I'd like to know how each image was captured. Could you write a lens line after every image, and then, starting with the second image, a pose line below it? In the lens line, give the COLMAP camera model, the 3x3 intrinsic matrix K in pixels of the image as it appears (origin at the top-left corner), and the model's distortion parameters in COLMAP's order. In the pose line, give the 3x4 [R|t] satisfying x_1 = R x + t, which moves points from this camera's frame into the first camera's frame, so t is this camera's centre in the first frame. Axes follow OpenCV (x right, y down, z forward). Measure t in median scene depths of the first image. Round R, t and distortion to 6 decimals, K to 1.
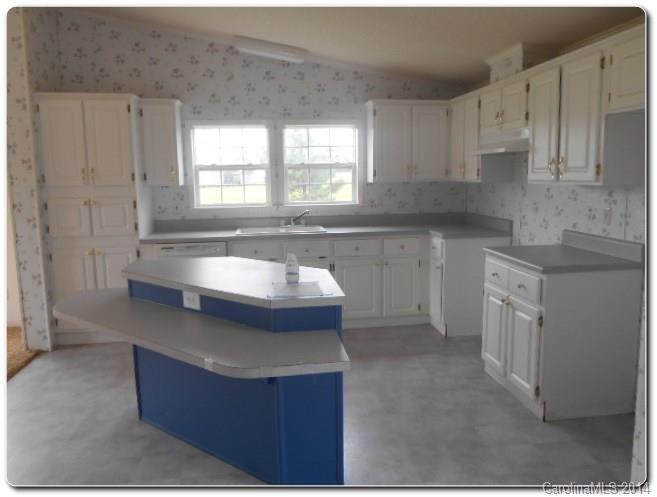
lens RADIAL K [[517.9, 0, 331.9], [0, 517.9, 246.9], [0, 0, 1]] dist [0.000393, 0.003349]
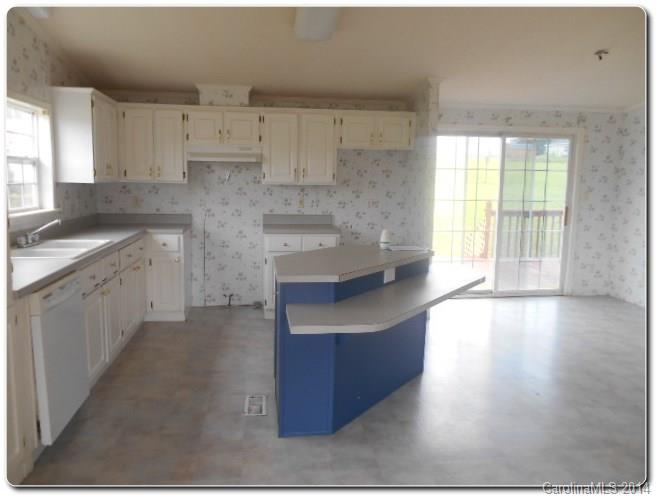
lens RADIAL K [[517.9, 0, 328.5], [0, 517.9, 251.1], [0, 0, 1]] dist [0.000393, 0.003349]
pose [[-0.055690, -0.126533, 0.990398, -1.154117], [0.123888, 0.983396, 0.132604, -0.110410], [-0.990732, 0.130084, -0.039090, 0.916792]]
